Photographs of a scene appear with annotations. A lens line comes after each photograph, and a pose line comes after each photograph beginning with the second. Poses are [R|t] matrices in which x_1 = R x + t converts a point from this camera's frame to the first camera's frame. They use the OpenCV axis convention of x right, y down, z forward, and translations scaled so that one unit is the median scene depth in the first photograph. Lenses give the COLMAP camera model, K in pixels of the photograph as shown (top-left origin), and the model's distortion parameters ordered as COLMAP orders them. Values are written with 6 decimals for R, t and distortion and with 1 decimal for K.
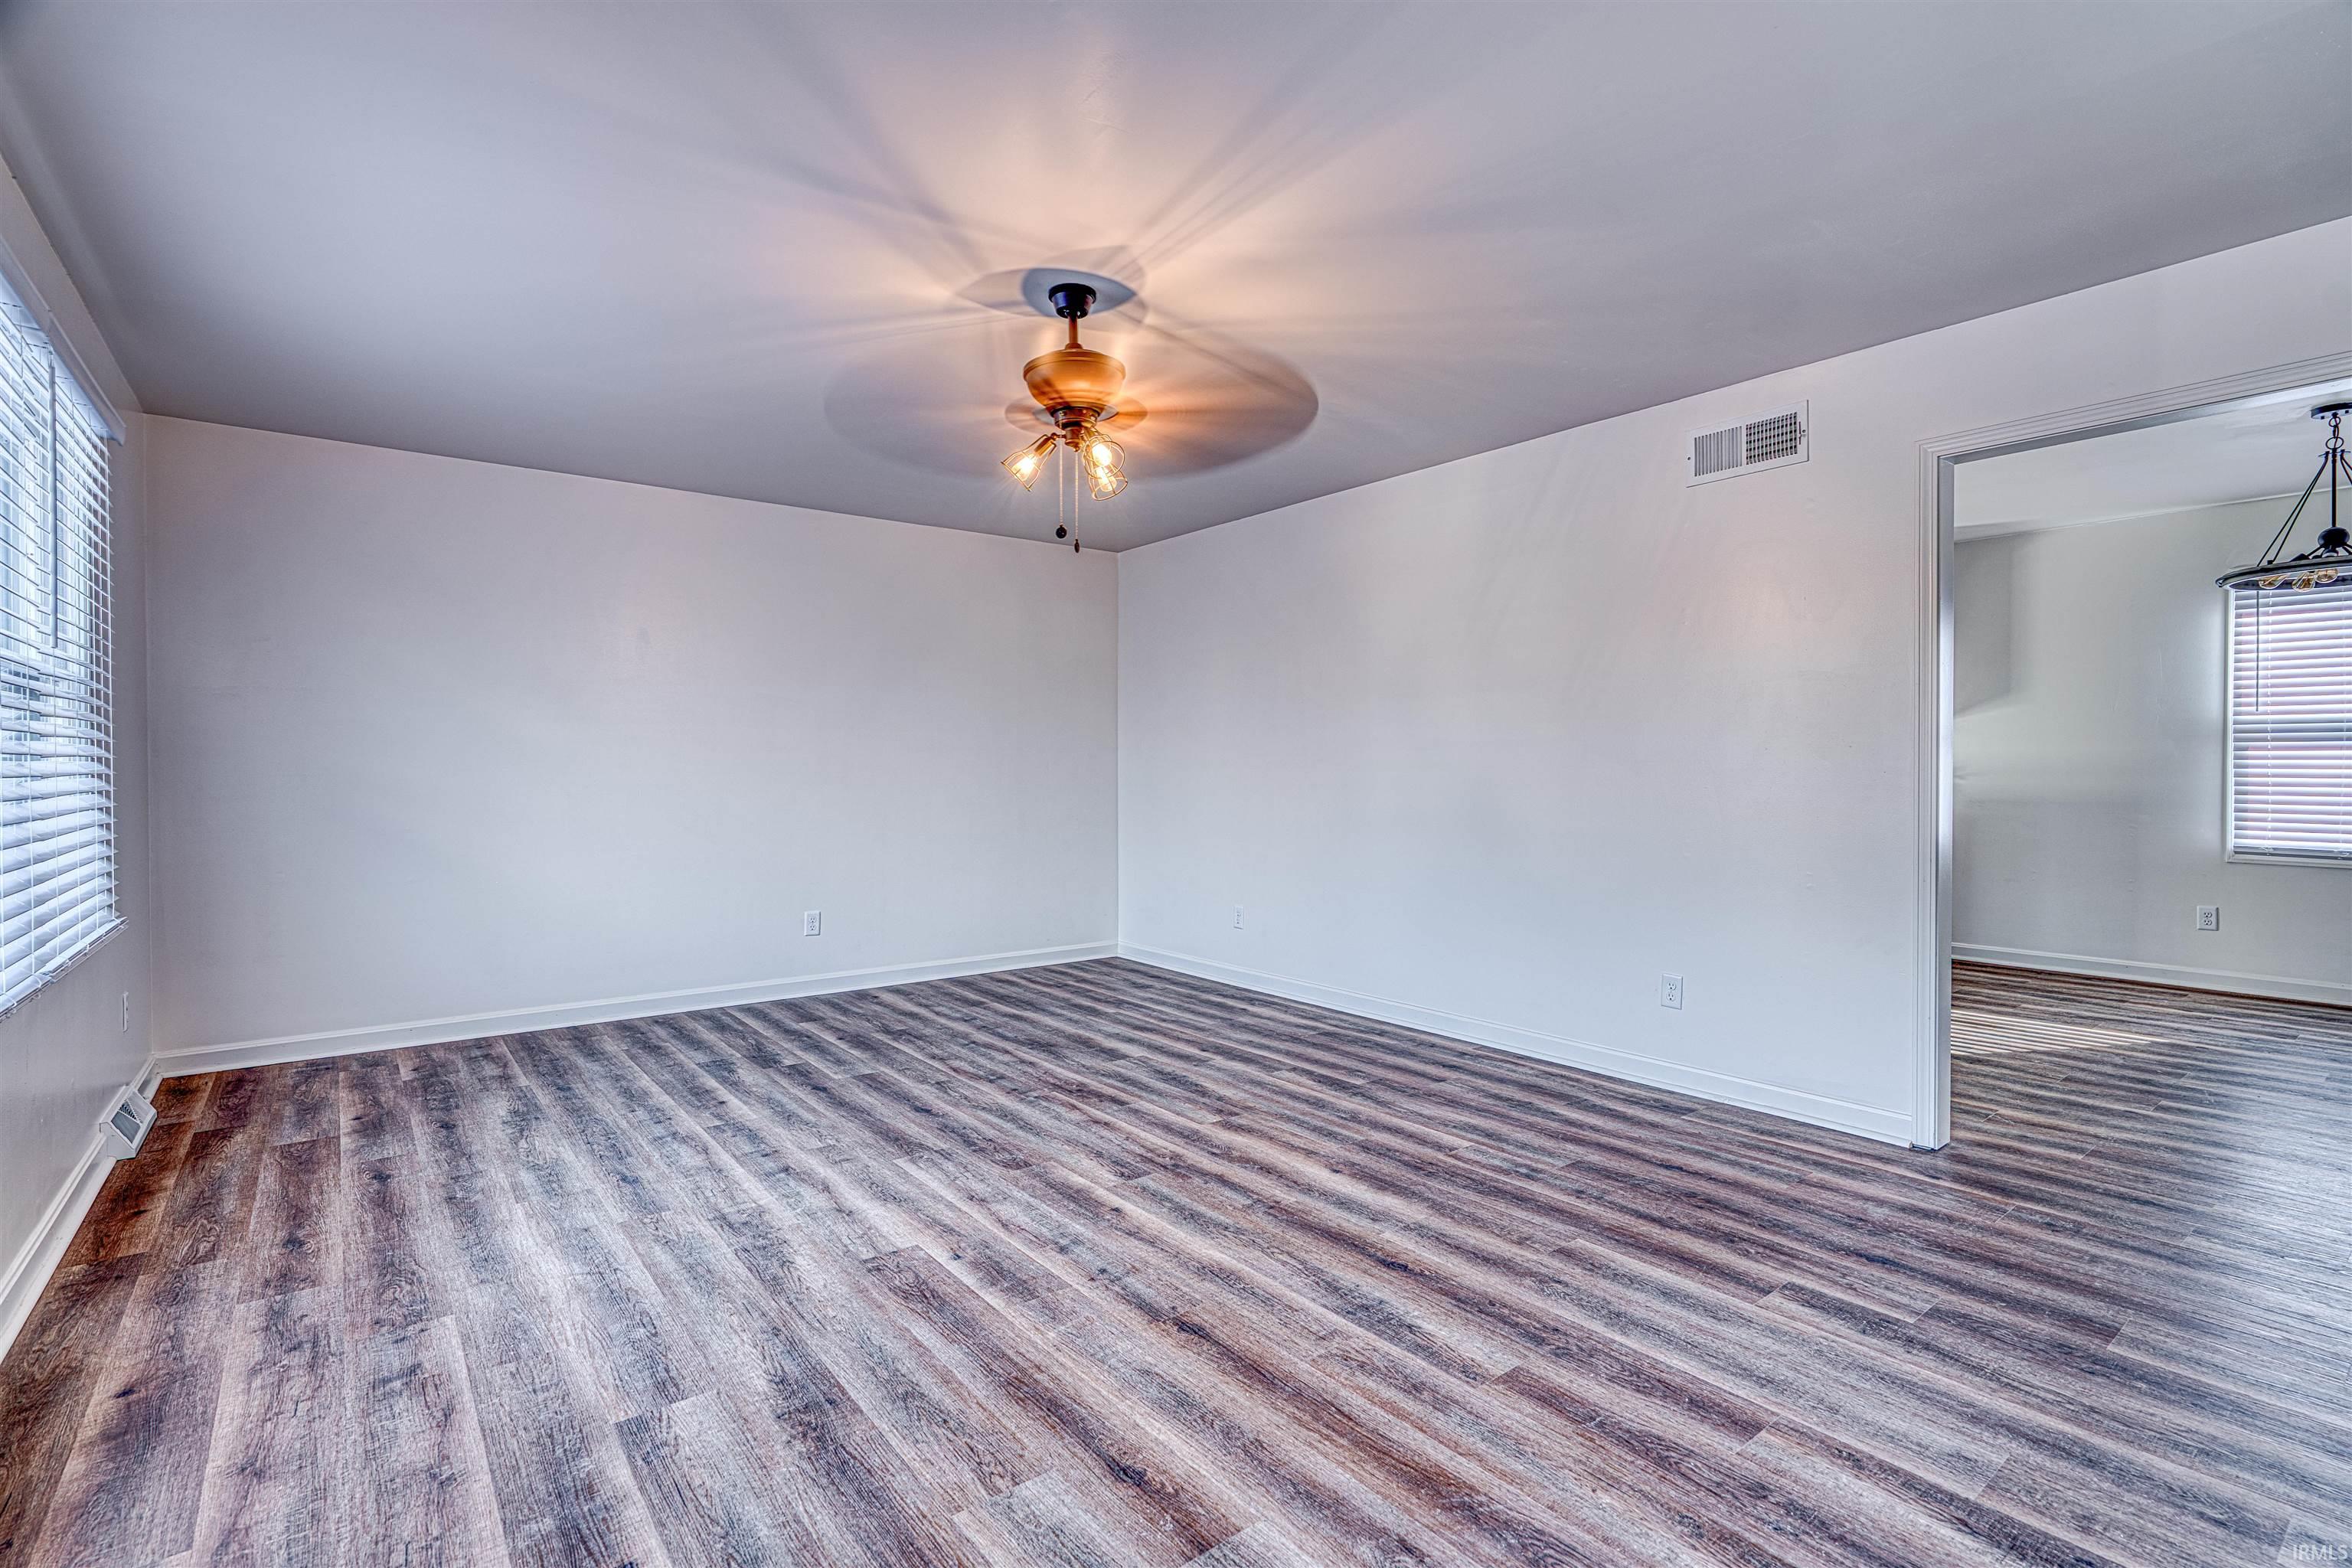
lens RADIAL K [[1083.1, 0, 1179.0], [0, 1083.1, 791.4], [0, 0, 1]] dist [-0.005396, 0.001773]
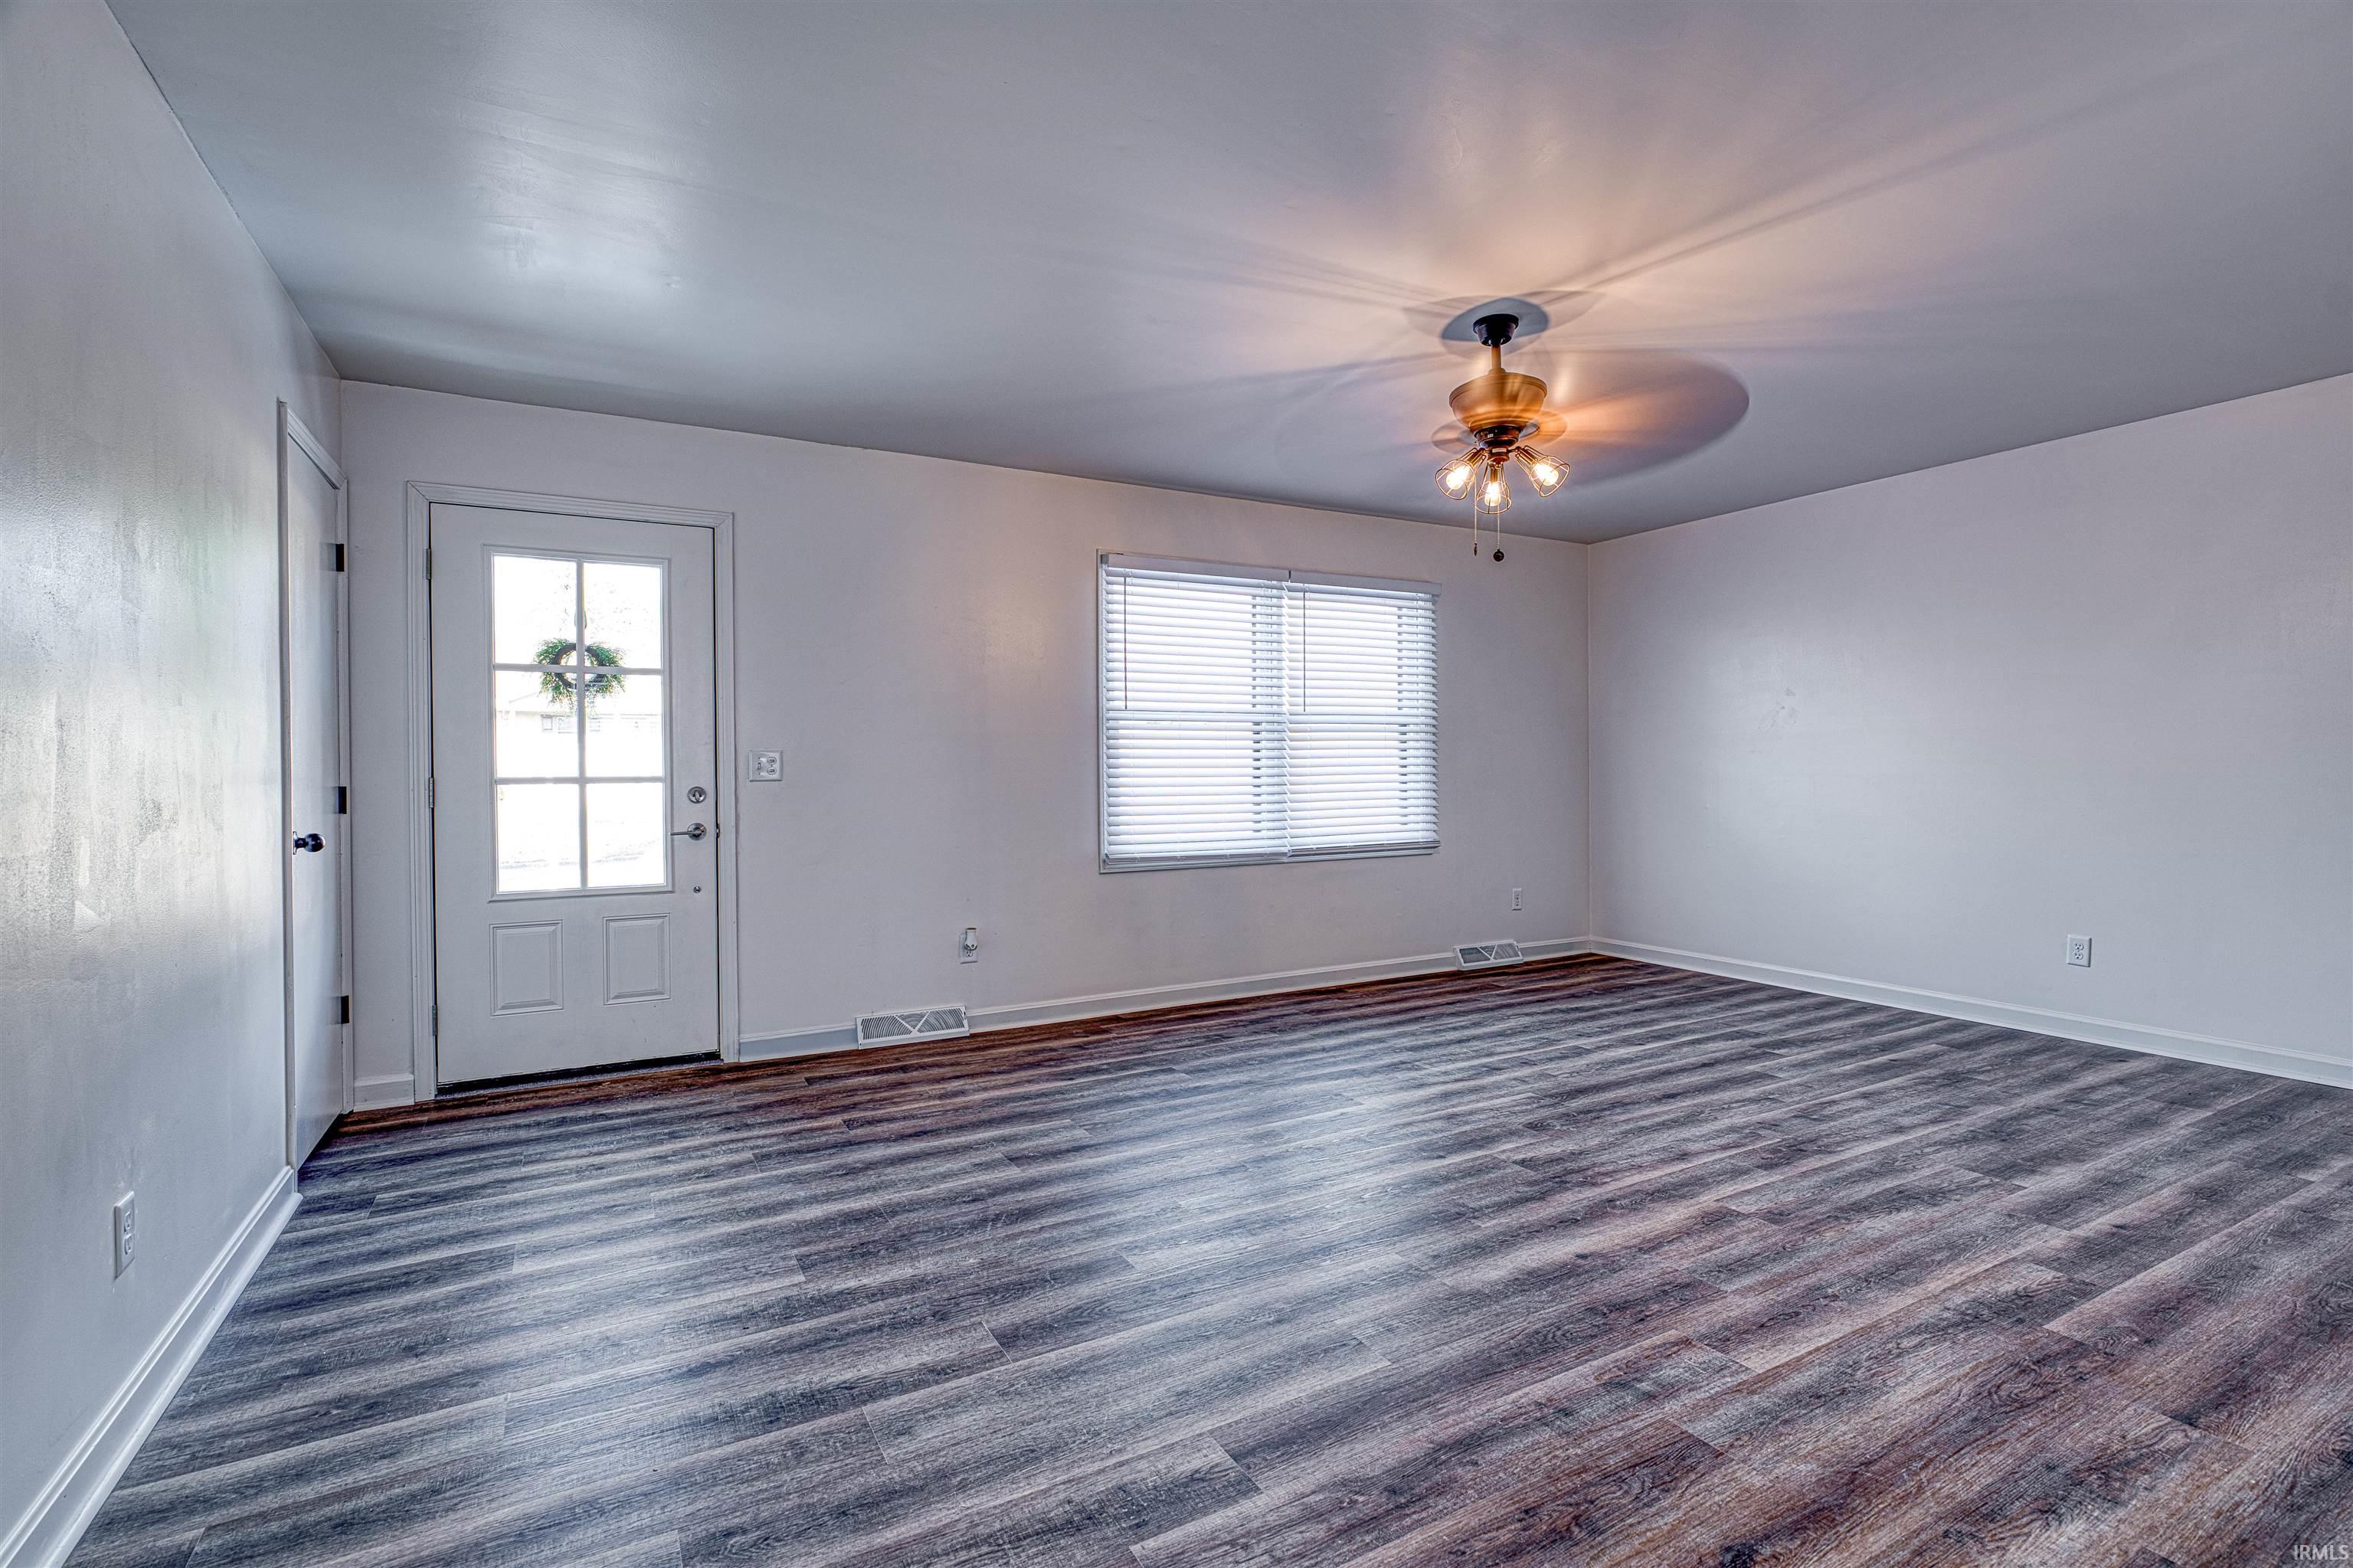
lens RADIAL K [[1083.6, 0, 1165.4], [0, 1083.6, 775.4], [0, 0, 1]] dist [-0.005396, 0.001773]
pose [[-0.161680, 0.010227, -0.986790, 0.930500], [-0.012747, 0.999841, 0.012450, -0.013576], [0.986761, 0.014591, -0.161524, 0.769522]]
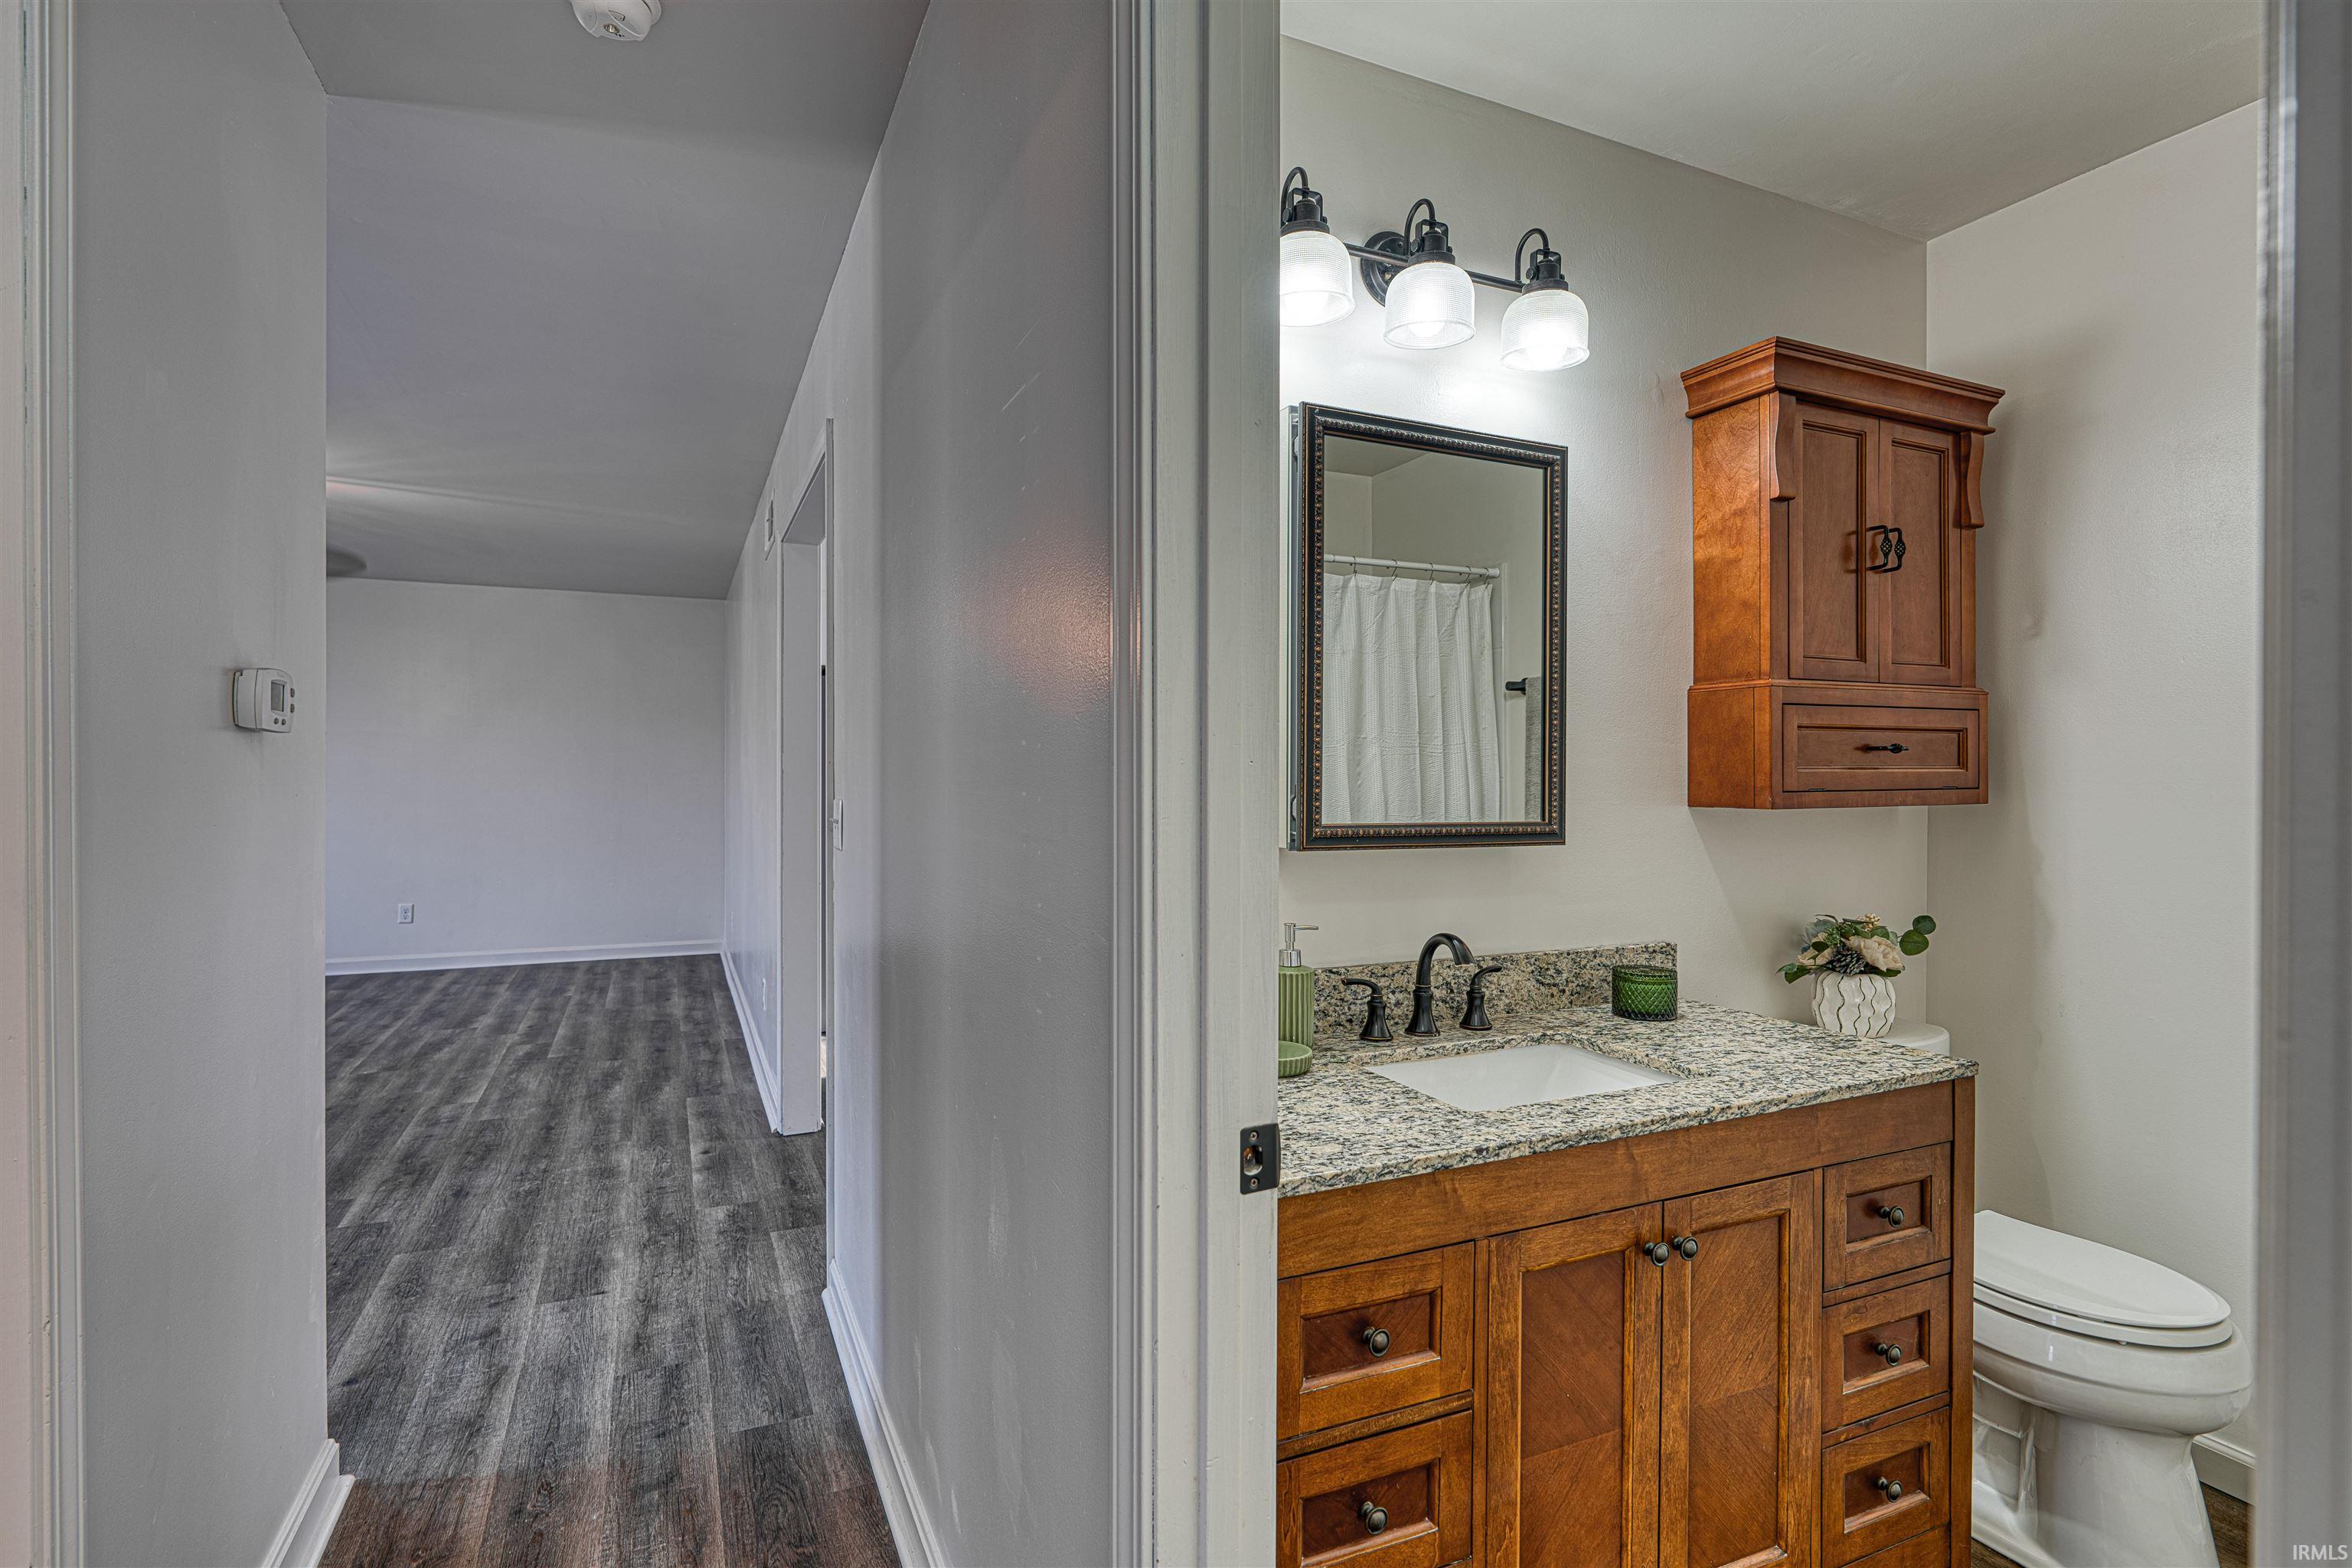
lens RADIAL K [[1136.4, 0, 1173.2], [0, 1136.4, 786.1], [0, 0, 1]] dist [-0.004550, -0.000903]
pose [[0.970632, 0.007283, -0.240460, 1.374501], [-0.009461, 0.999924, -0.007907, -0.036229], [0.240384, 0.009950, 0.970627, -0.080508]]
